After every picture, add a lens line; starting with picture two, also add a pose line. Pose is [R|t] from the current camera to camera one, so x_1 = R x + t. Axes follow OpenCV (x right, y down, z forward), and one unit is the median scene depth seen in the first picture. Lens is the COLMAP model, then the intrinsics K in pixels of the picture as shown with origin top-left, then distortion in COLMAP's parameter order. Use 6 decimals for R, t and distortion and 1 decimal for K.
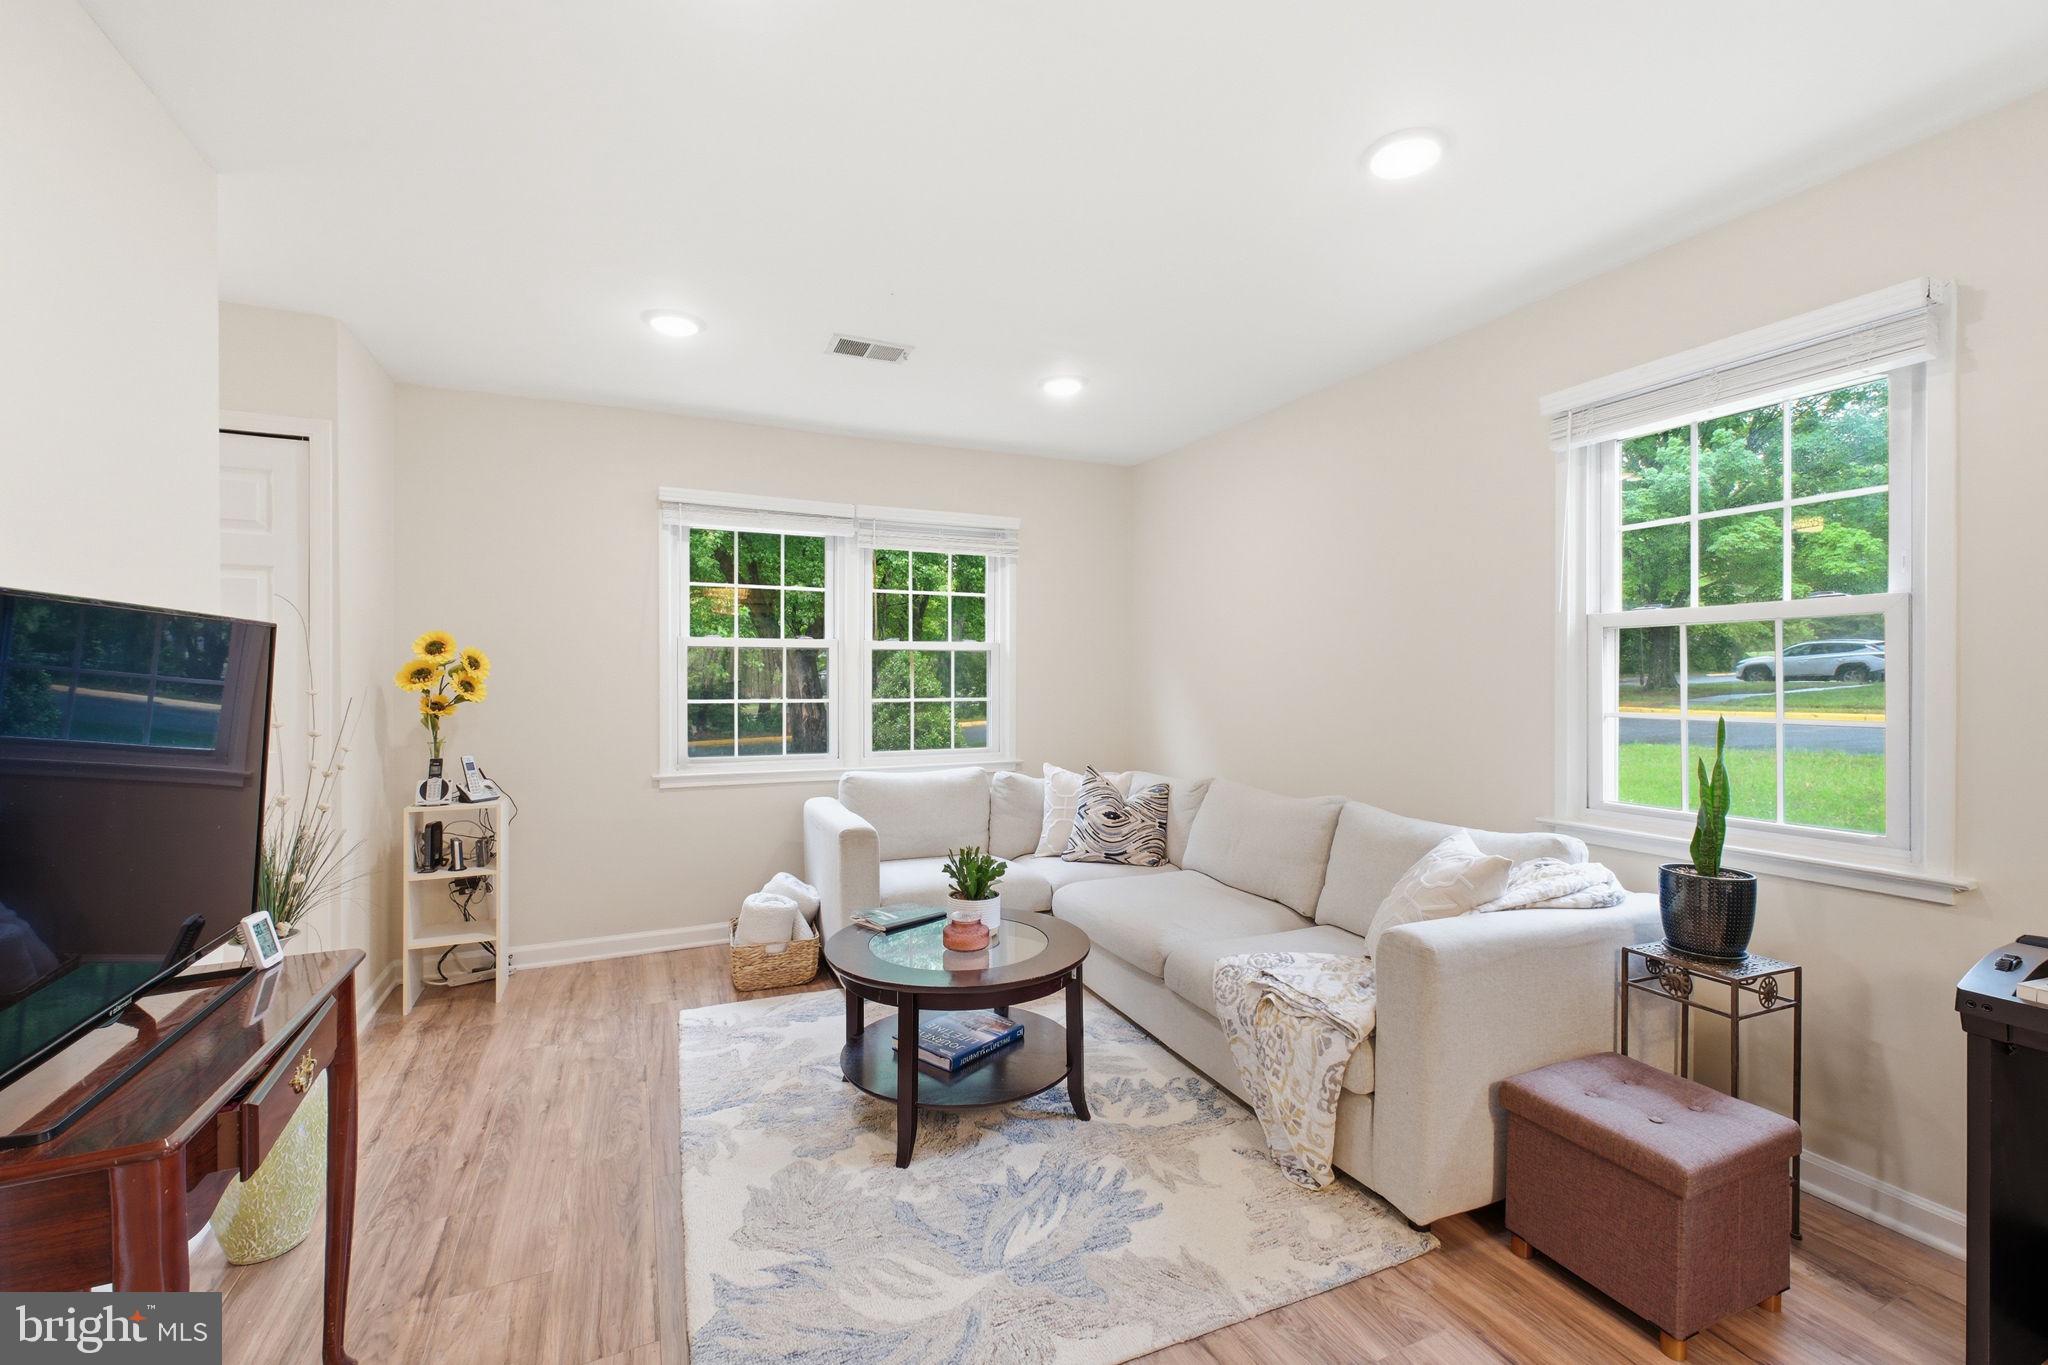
lens RADIAL K [[883.3, 0, 1040.3], [0, 883.3, 681.9], [0, 0, 1]] dist [-0.000265, 0.000411]
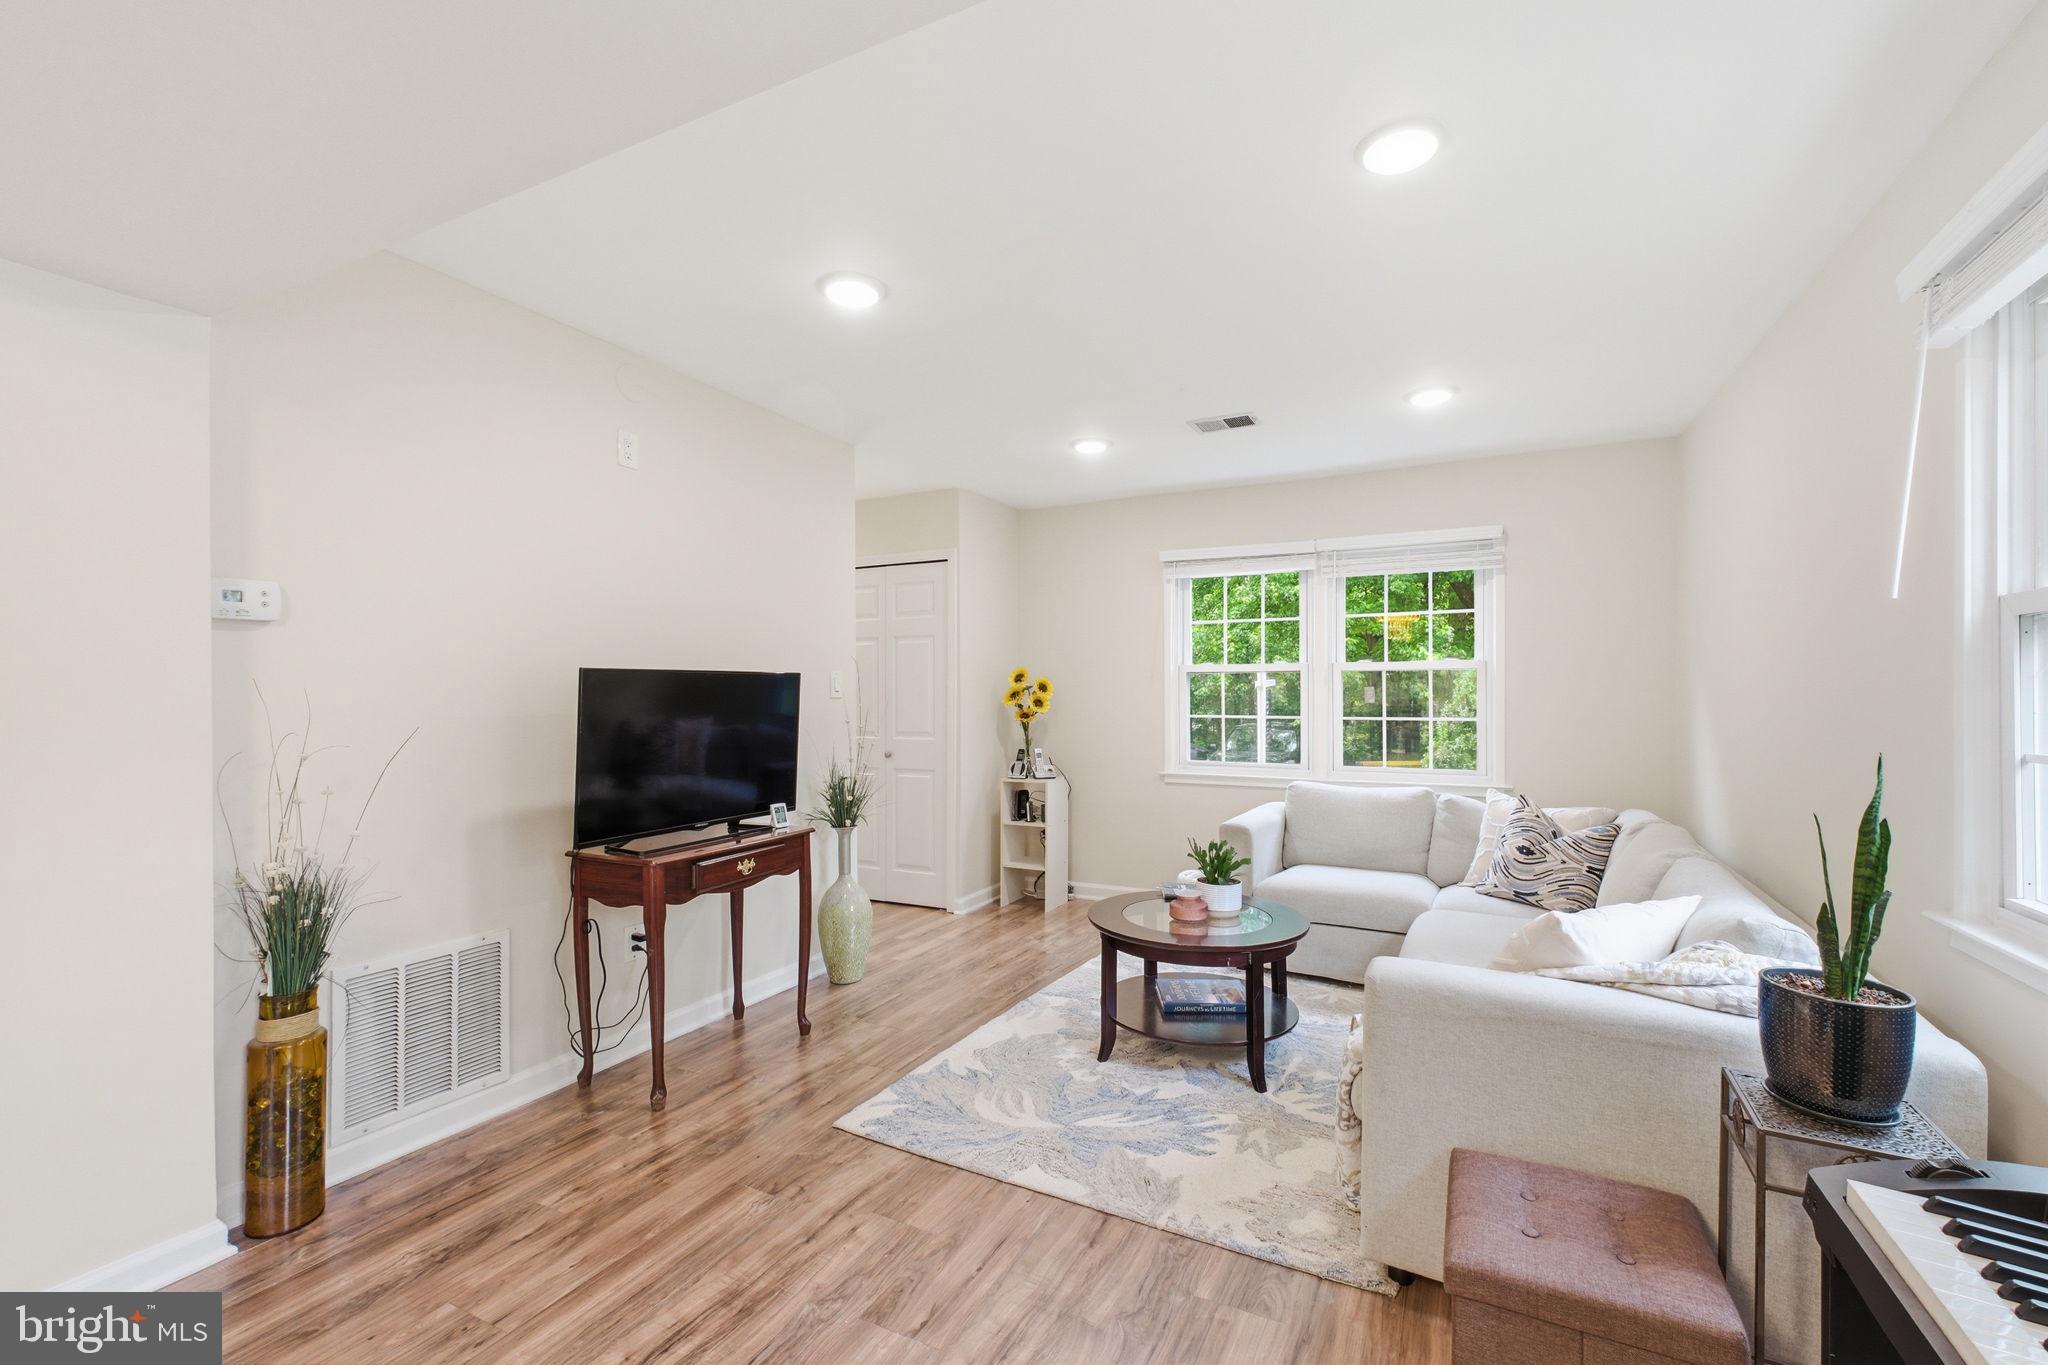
lens RADIAL K [[867.8, 0, 1031.0], [0, 867.8, 696.6], [0, 0, 1]] dist [0.000093, 0.000238]
pose [[0.616967, 0.000123, -0.786989, 0.814246], [-0.003824, 0.999989, -0.002842, -0.002508], [0.786980, 0.004763, 0.616960, 0.096973]]
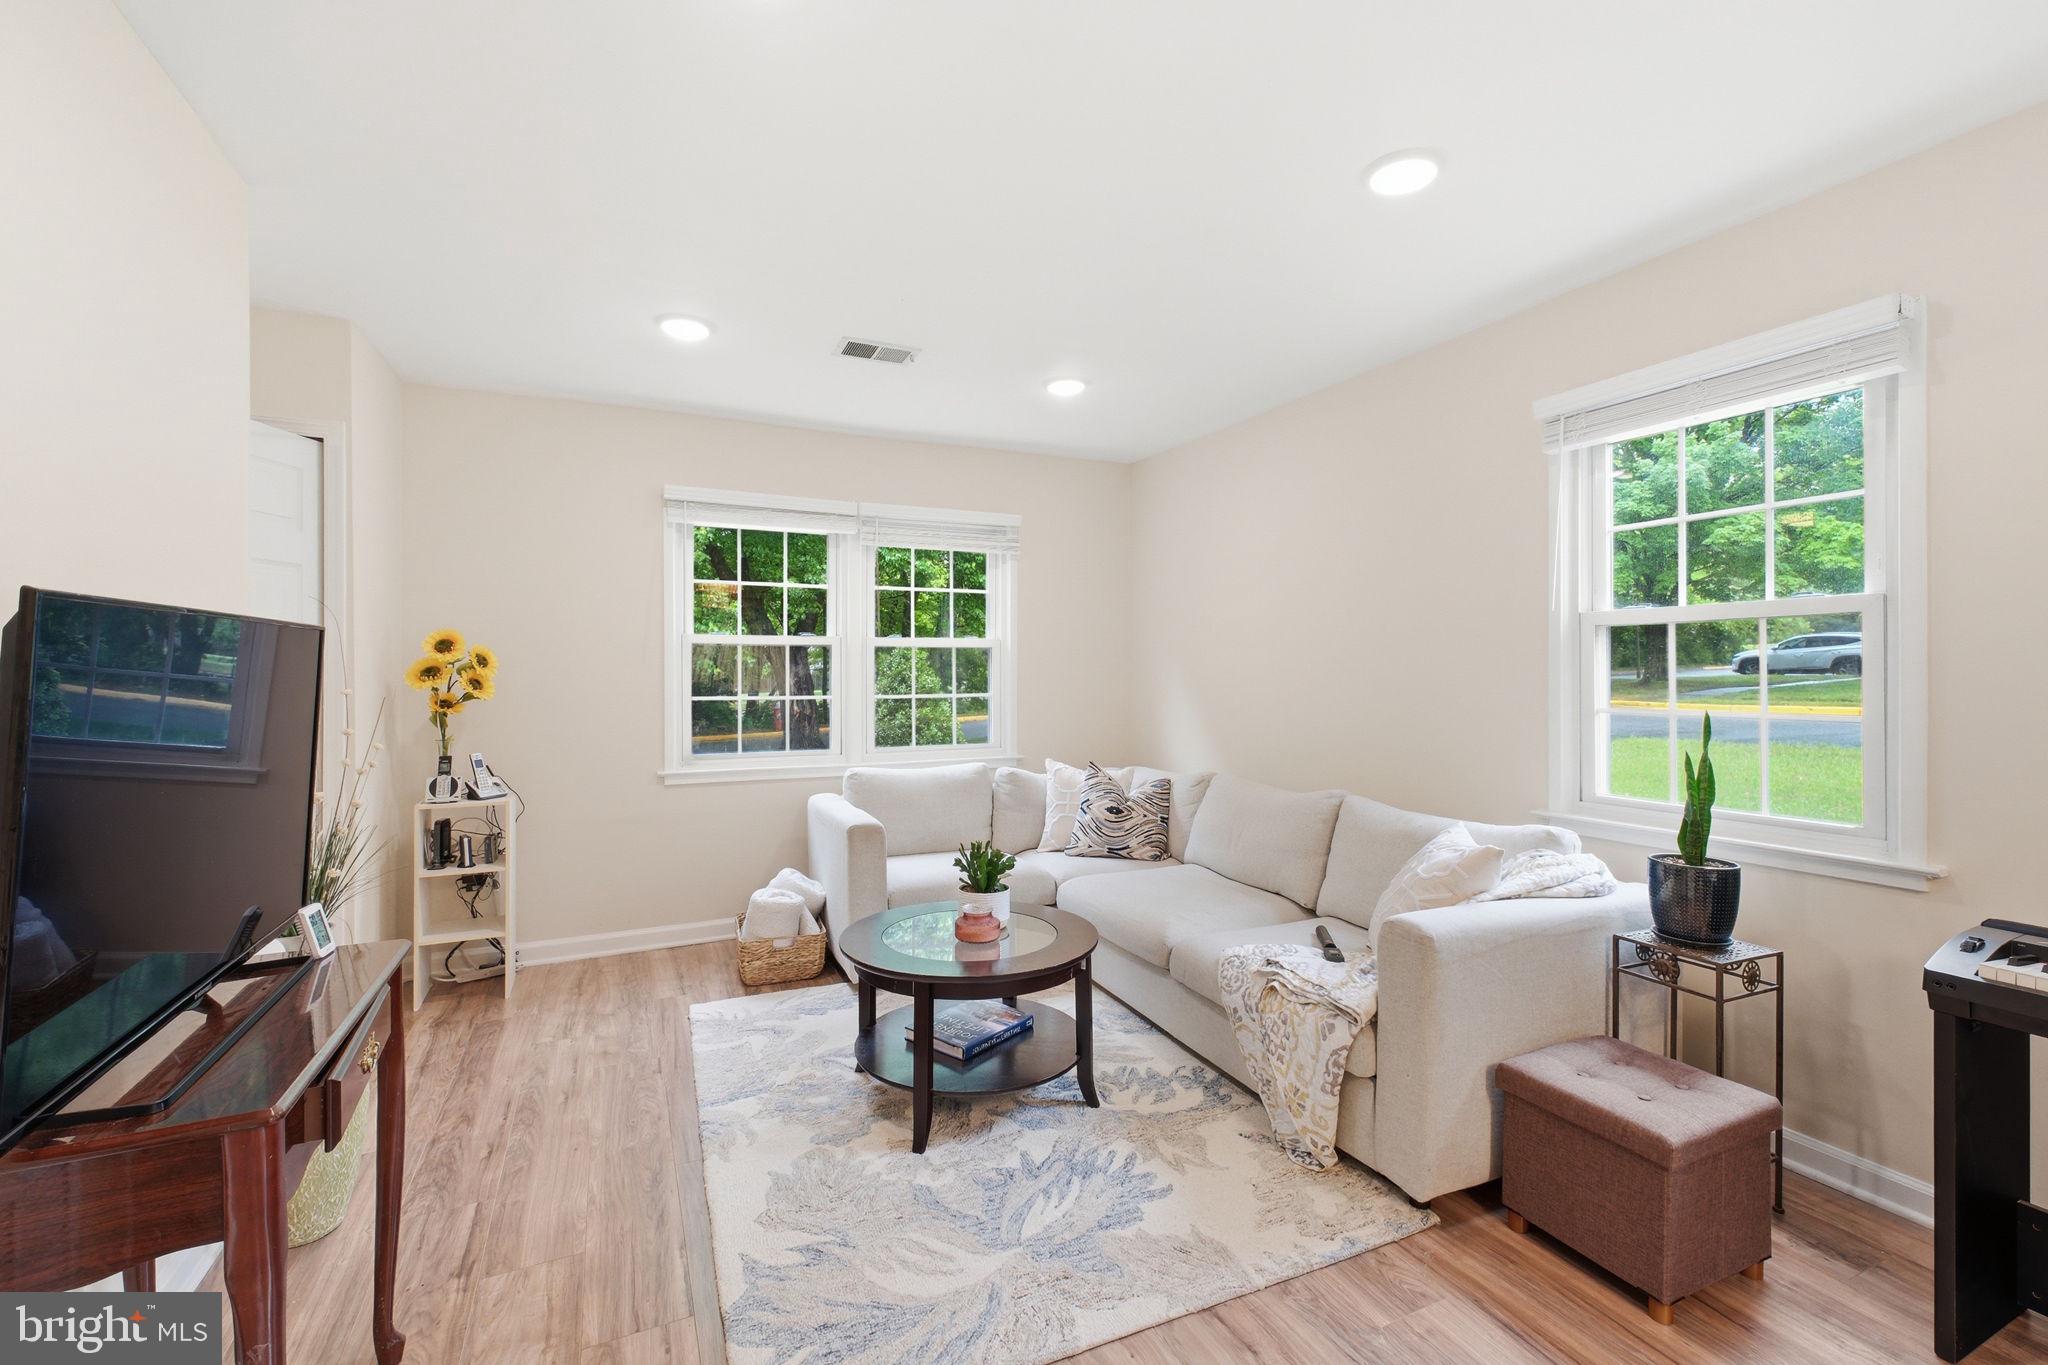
lens RADIAL K [[897.2, 0, 1041.6], [0, 897.2, 673.3], [0, 0, 1]] dist [0.001582, -0.000511]
pose [[0.999936, -0.001722, 0.011141, -0.023413], [0.001759, 0.999993, -0.003371, -0.004448], [-0.011135, 0.003390, 0.999932, -0.047138]]
